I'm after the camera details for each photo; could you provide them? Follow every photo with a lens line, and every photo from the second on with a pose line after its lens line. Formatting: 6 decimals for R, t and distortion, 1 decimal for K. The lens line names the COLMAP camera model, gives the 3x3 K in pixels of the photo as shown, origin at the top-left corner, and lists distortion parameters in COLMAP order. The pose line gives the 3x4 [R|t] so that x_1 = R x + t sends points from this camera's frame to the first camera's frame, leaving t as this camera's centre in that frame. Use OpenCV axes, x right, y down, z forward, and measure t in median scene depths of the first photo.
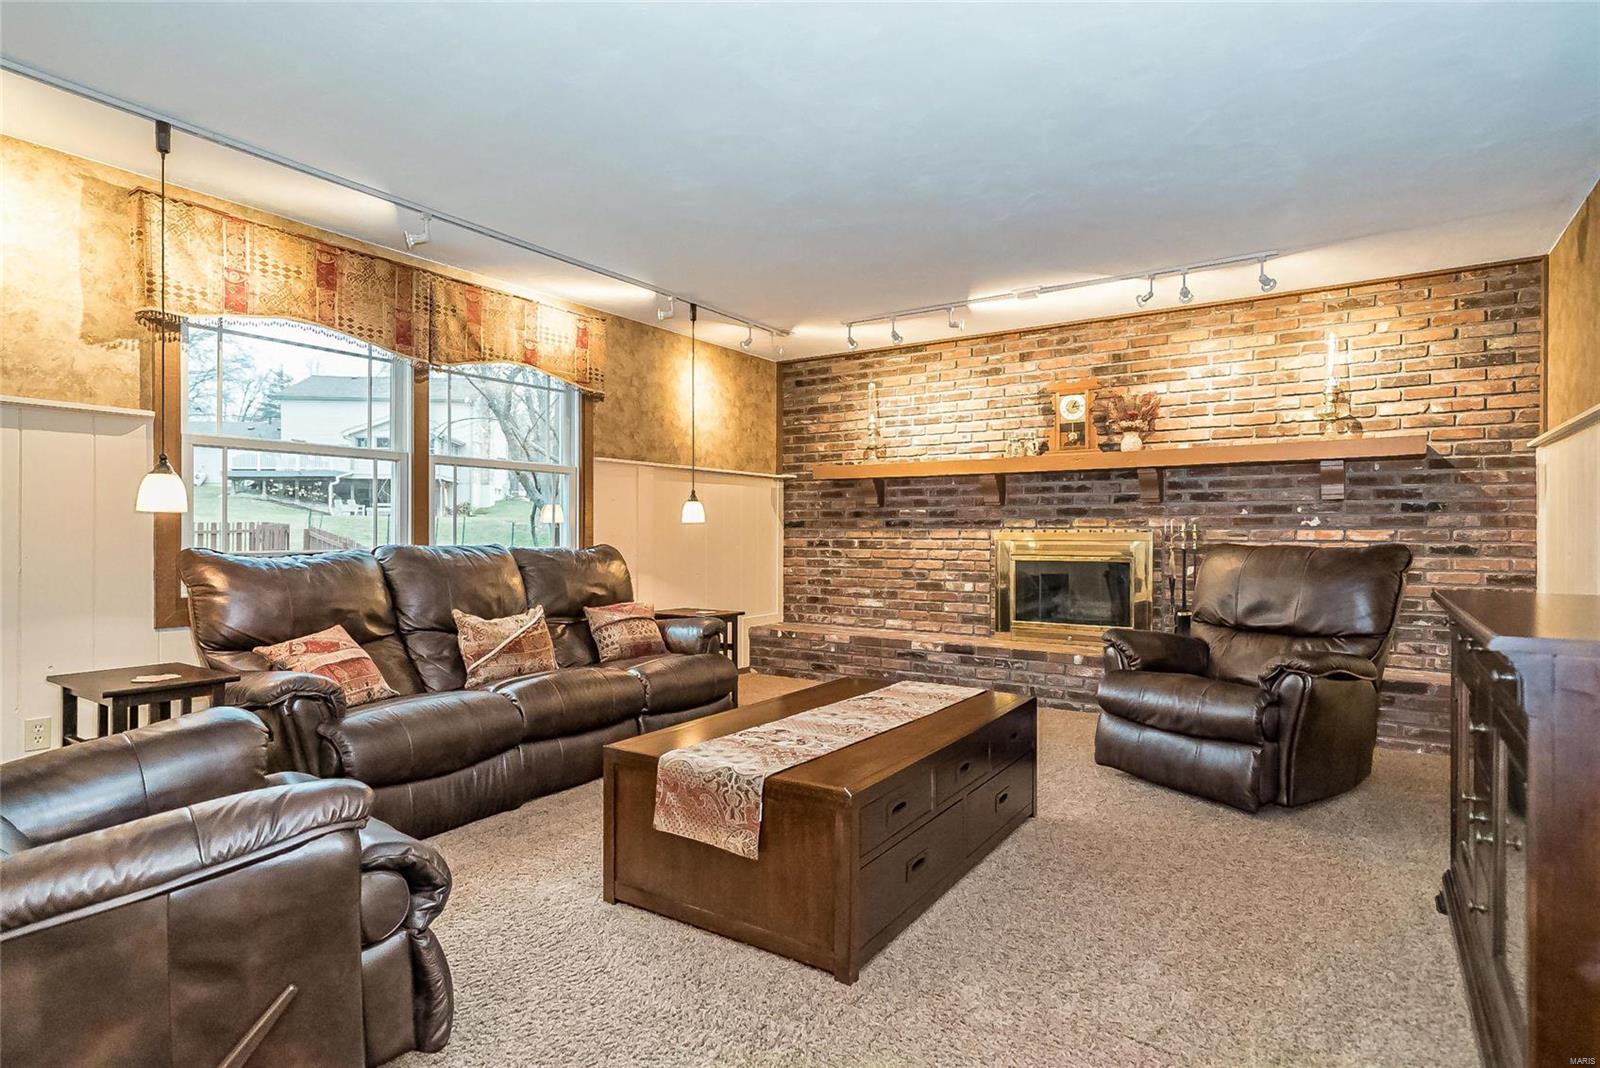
lens RADIAL K [[831.9, 0, 800.0], [0, 831.9, 534.0], [0, 0, 1]] dist [0.001336, 0.000509]
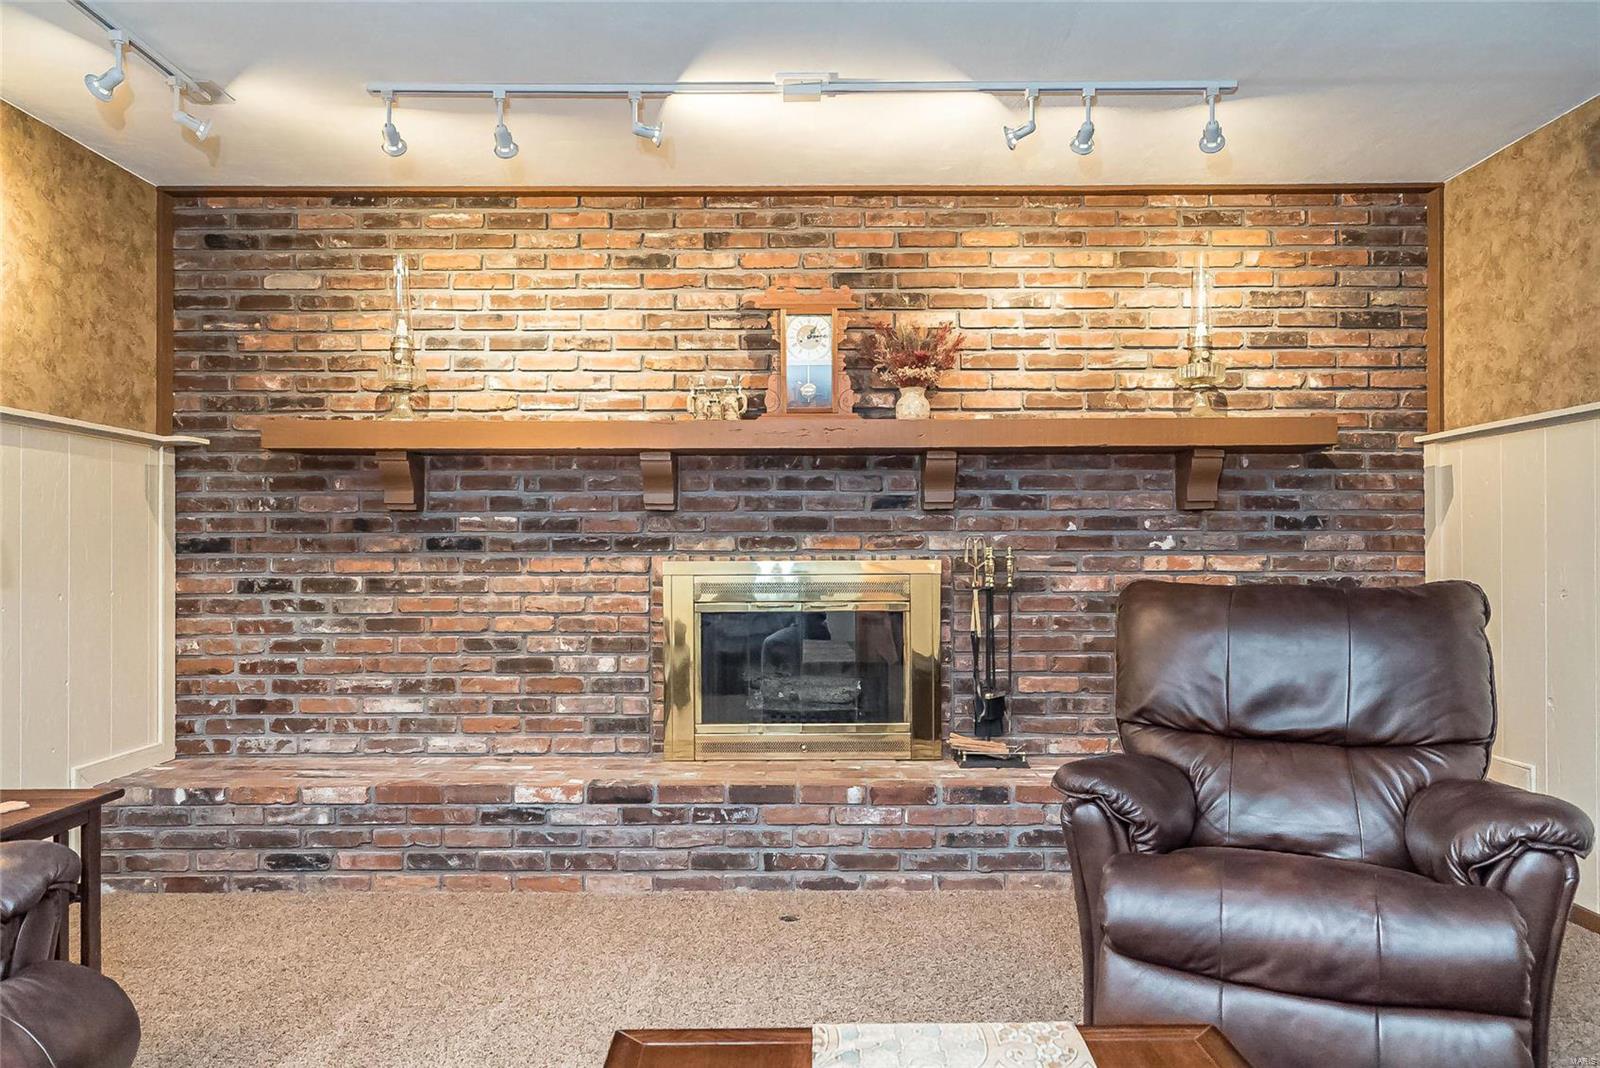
lens RADIAL K [[1034.0, 0, 801.0], [0, 1034.0, 550.5], [0, 0, 1]] dist [0.003980, 0.000184]
pose [[0.827632, -0.002319, 0.561266, -0.068021], [0.004509, 0.999987, -0.002518, -0.006811], [-0.561252, 0.004615, 0.827632, 0.416422]]
